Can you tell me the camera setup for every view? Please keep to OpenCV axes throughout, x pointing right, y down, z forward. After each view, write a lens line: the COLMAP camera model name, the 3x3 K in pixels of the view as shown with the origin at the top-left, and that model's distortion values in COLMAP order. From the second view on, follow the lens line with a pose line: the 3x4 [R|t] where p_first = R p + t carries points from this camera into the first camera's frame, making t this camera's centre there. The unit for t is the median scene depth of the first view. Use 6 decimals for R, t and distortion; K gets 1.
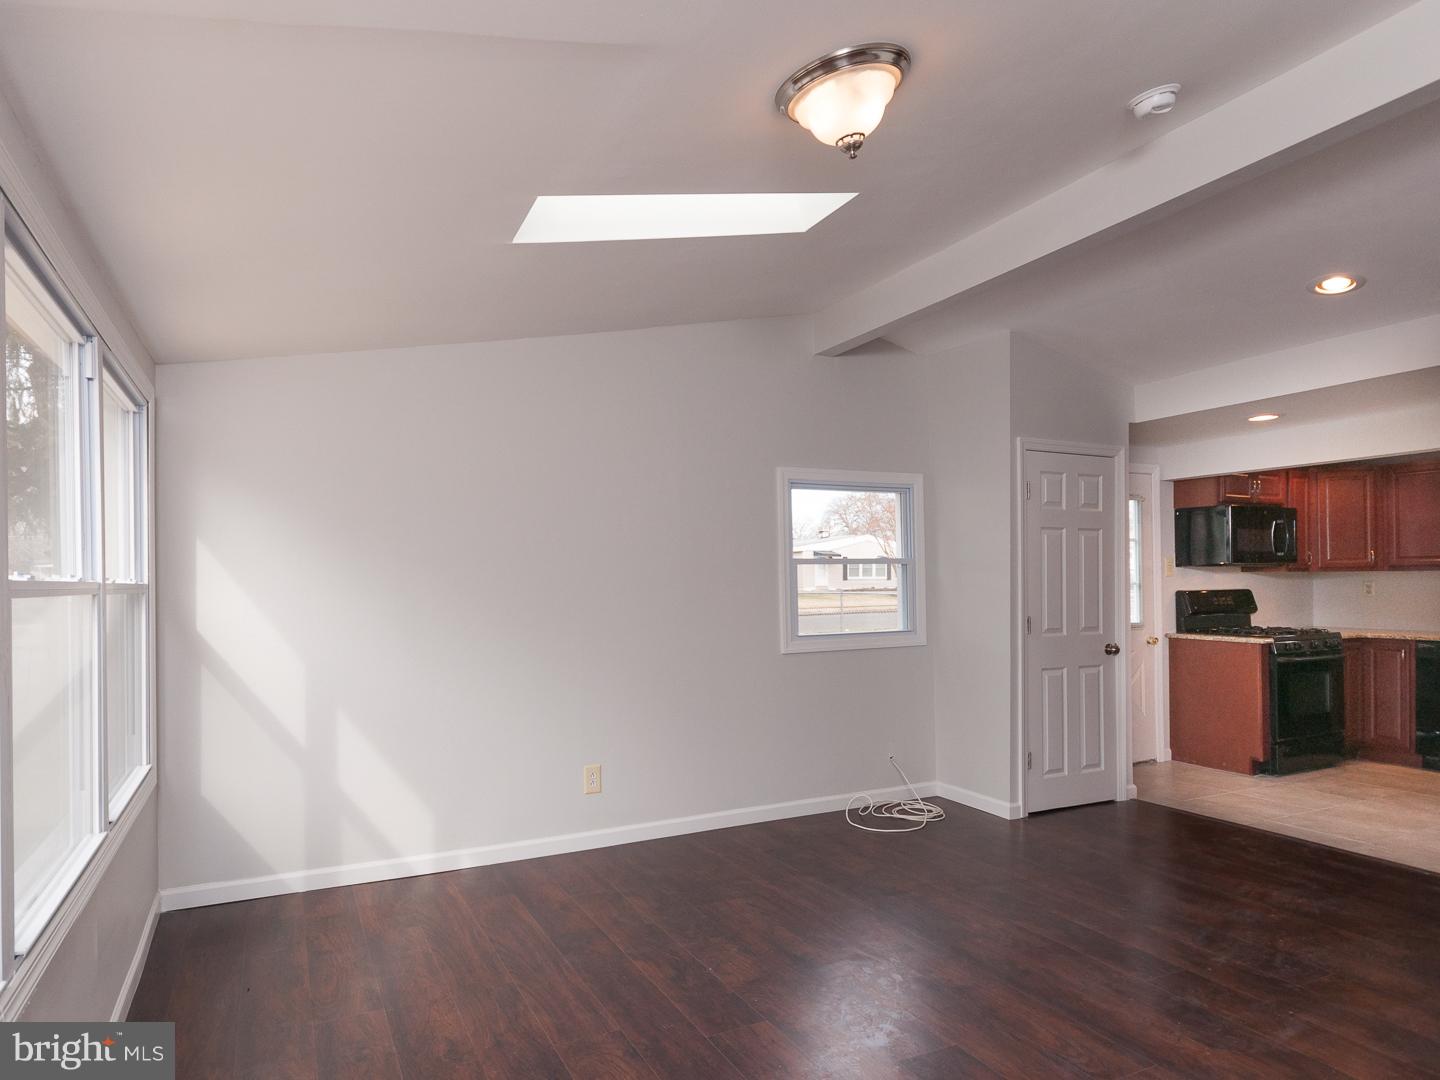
lens RADIAL K [[856.2, 0, 655.9], [0, 856.2, 576.0], [0, 0, 1]] dist [0.002129, -0.000299]
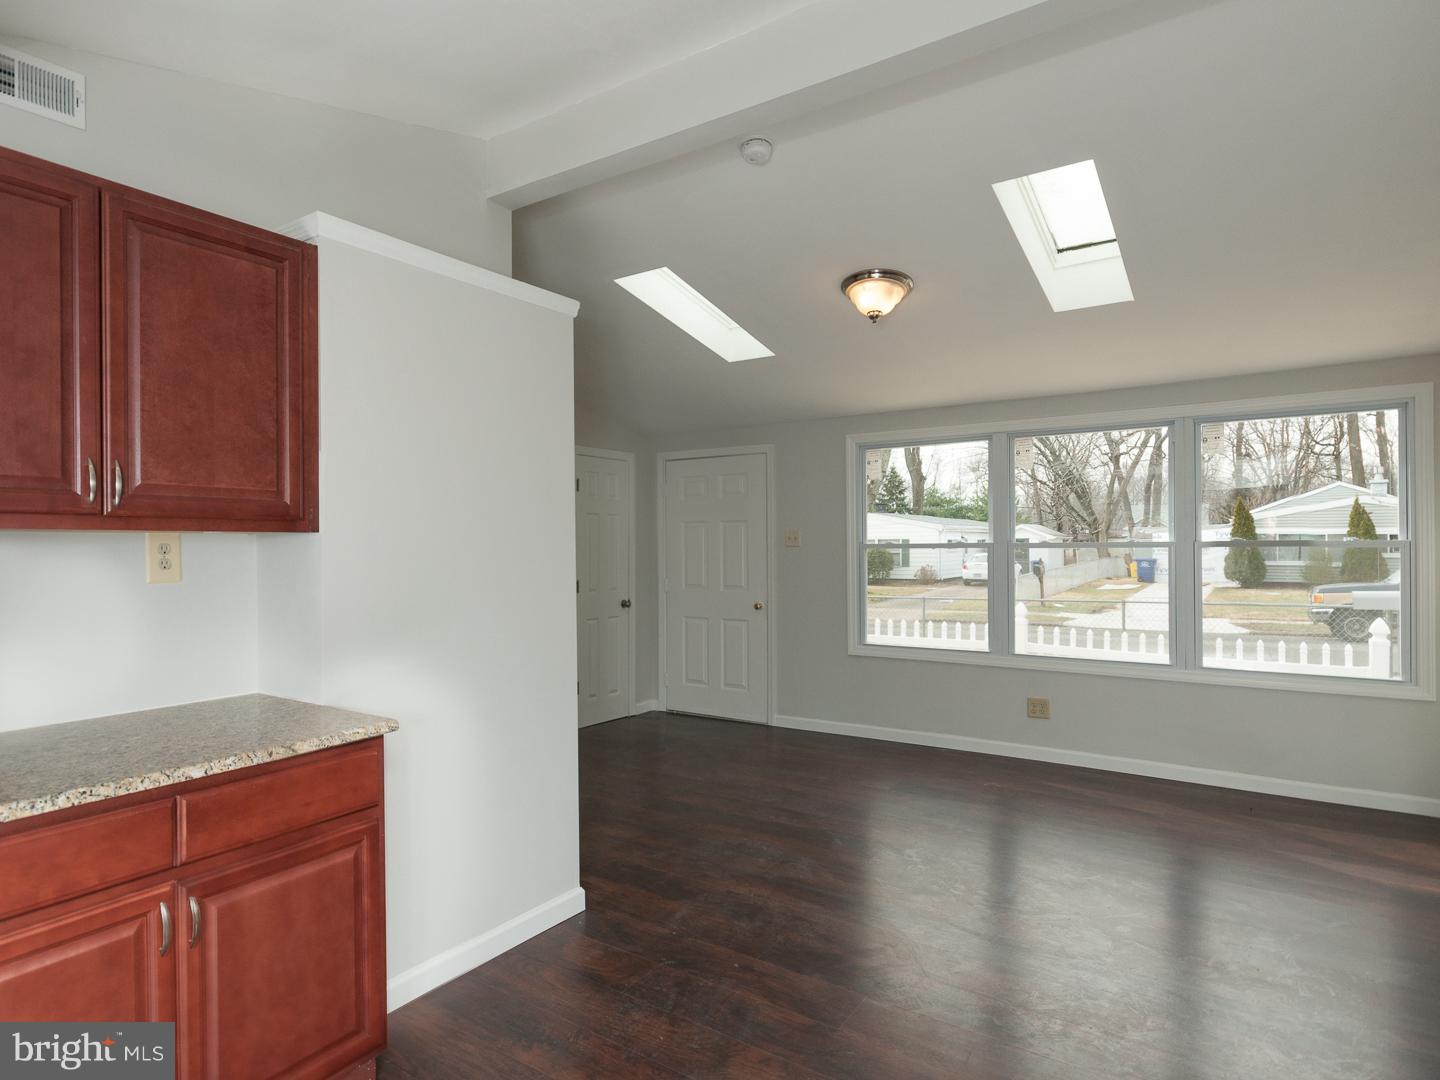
lens RADIAL K [[800.2, 0, 699.2], [0, 800.2, 544.3], [0, 0, 1]] dist [0.000721, -0.000479]
pose [[-0.844092, 0.017856, -0.535901, 0.848048], [0.021521, 0.999768, -0.000585, -0.004584], [0.535767, -0.012027, -0.844280, 1.280339]]
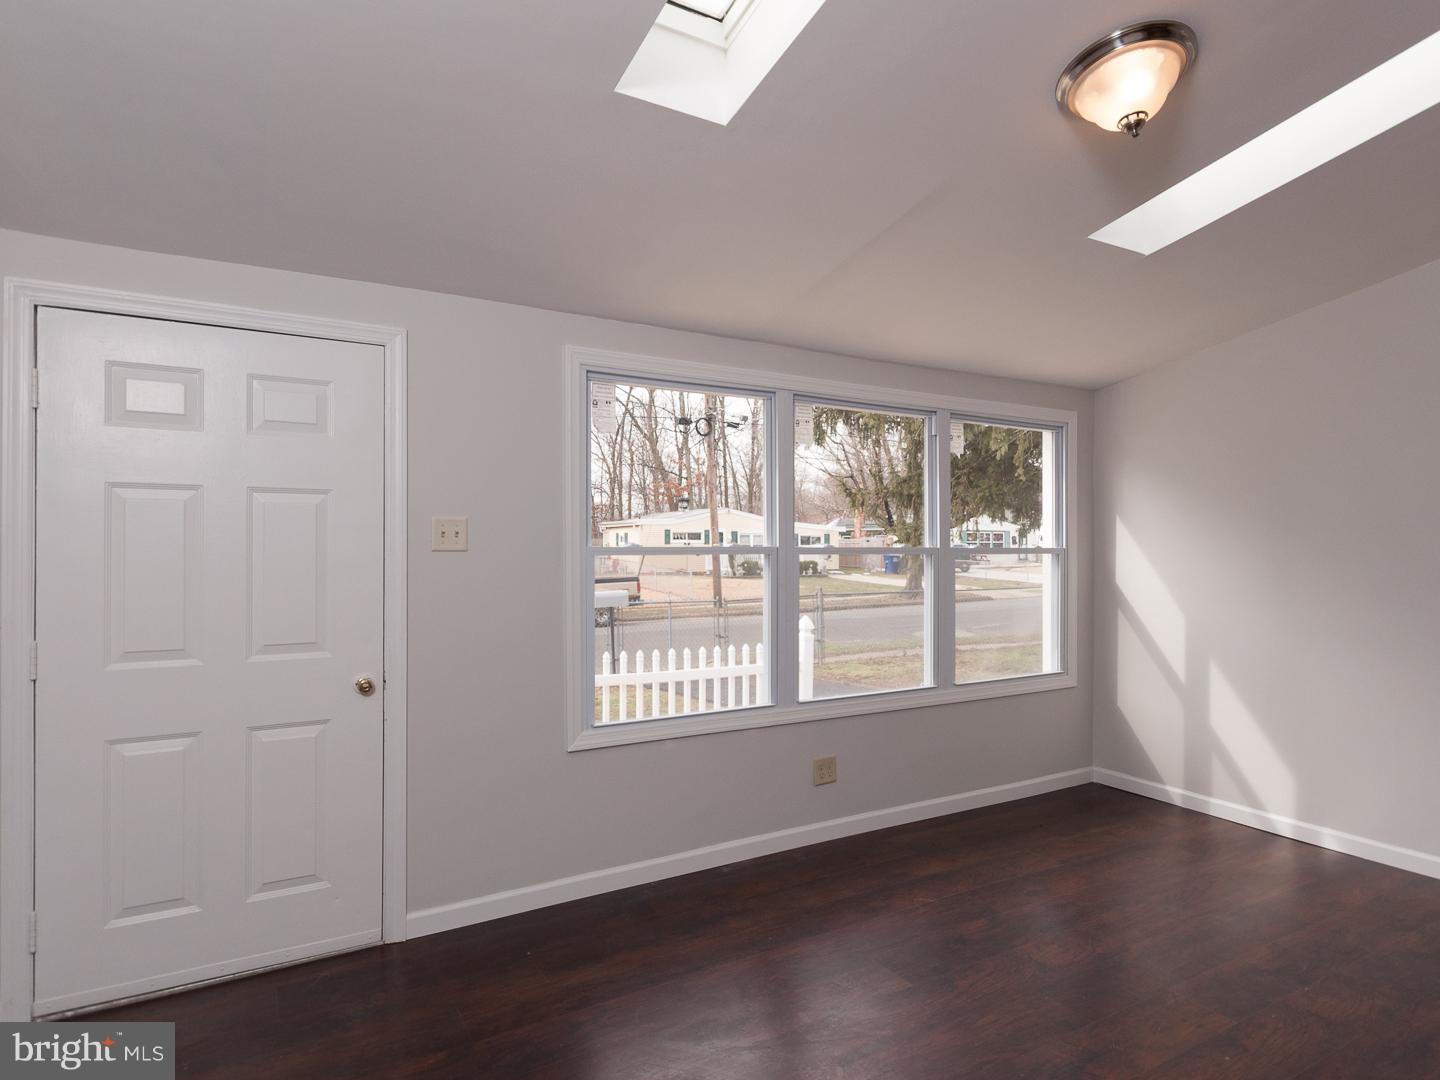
lens RADIAL K [[800.2, 0, 699.2], [0, 800.2, 544.3], [0, 0, 1]] dist [0.000721, -0.000479]
pose [[0.108399, 0.011181, -0.994045, 0.632064], [0.002324, 0.999931, 0.011500, -0.011501], [0.994105, -0.003556, 0.108366, 0.219418]]
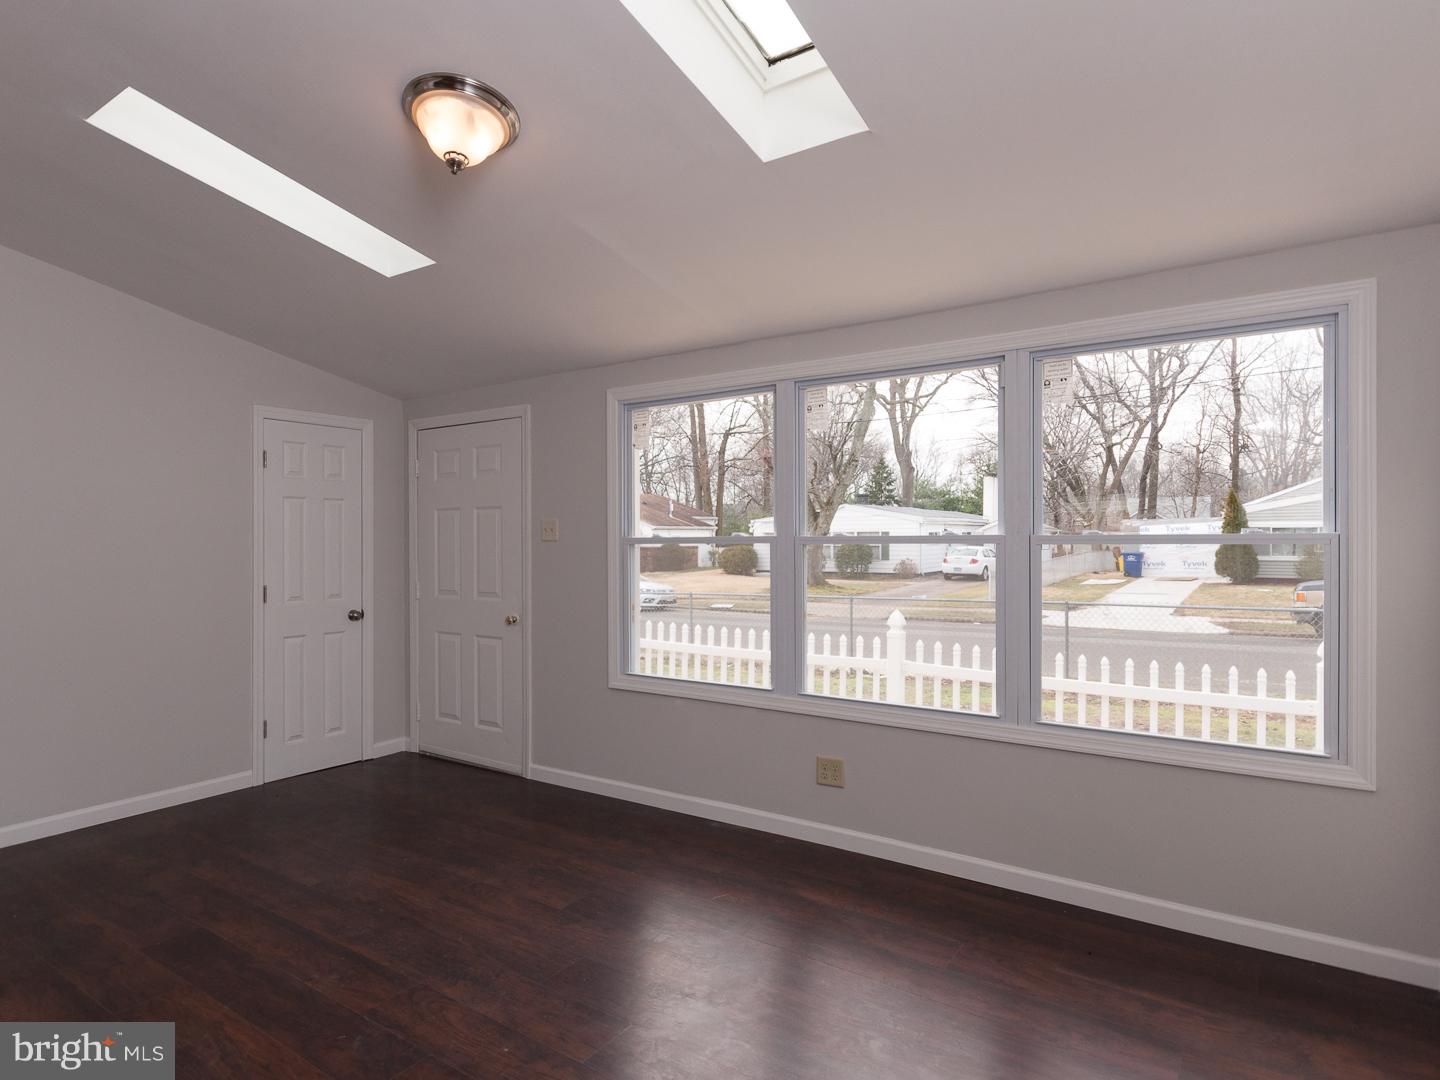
lens RADIAL K [[798.0, 0, 705.5], [0, 798.0, 545.7], [0, 0, 1]] dist [-0.003782, 0.000911]
pose [[-0.843850, 0.022702, -0.536099, 0.294426], [0.020043, 0.999741, 0.010786, 0.001689], [0.536205, -0.001644, -0.844086, 1.167793]]
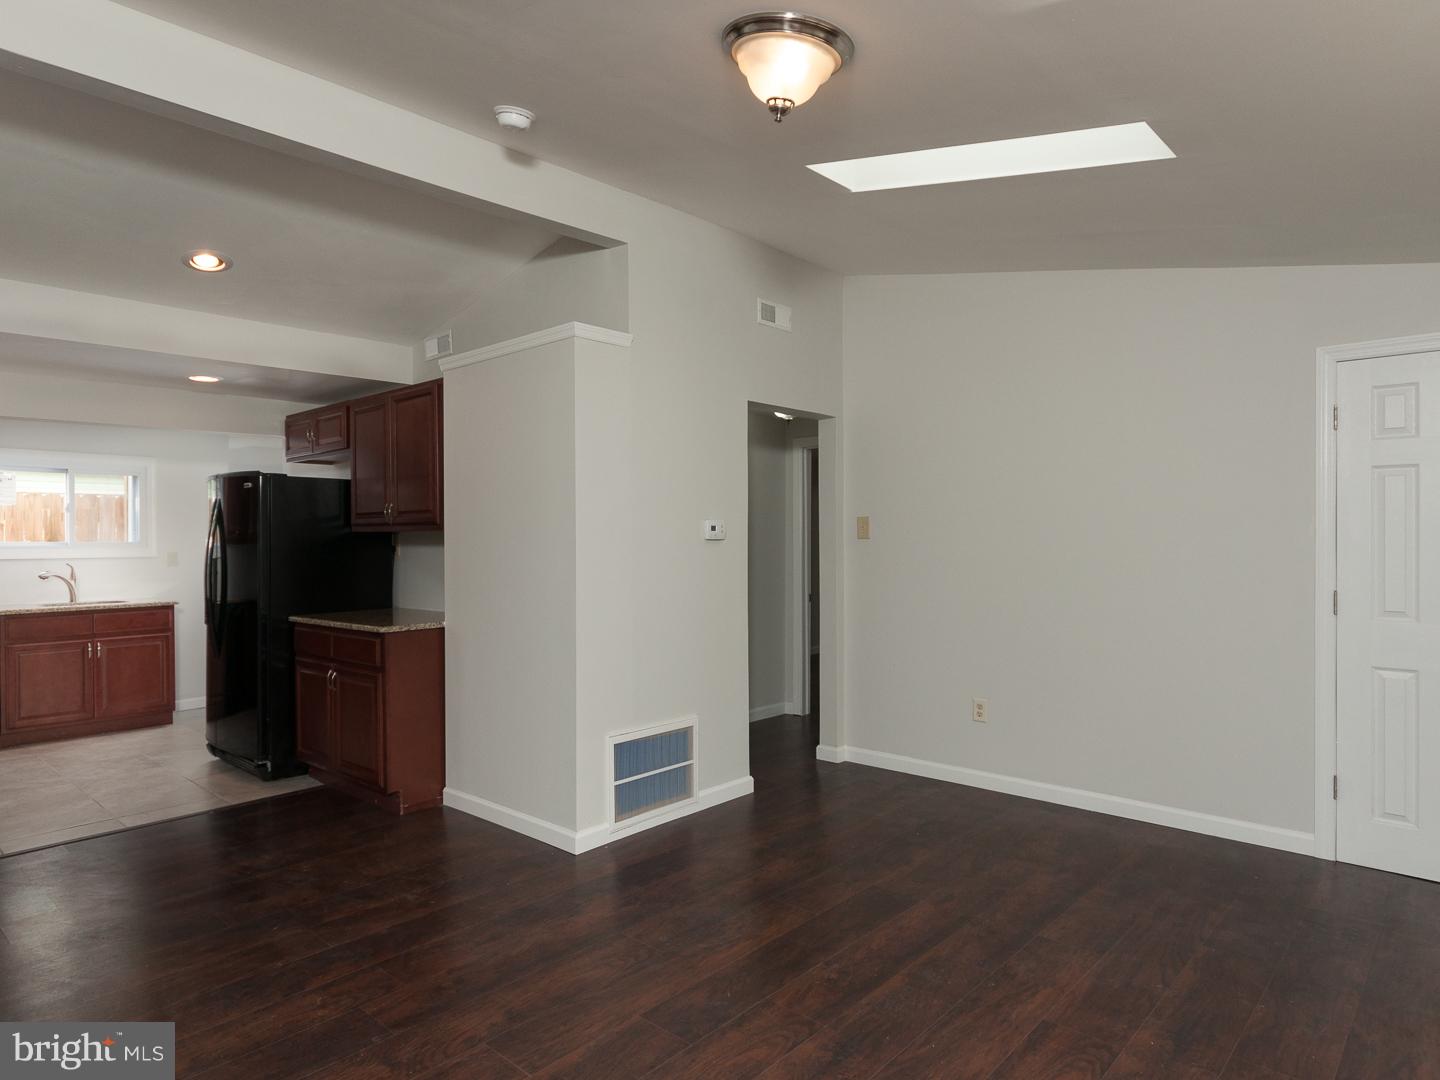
lens RADIAL K [[894.1, 0, 681.1], [0, 894.1, 533.8], [0, 0, 1]] dist [0.002750, 0.000719]
pose [[-0.391843, 0.016014, 0.919893, -0.394471], [0.007410, 0.999871, -0.014250, 0.006988], [-0.920002, 0.001233, -0.391911, 0.859424]]
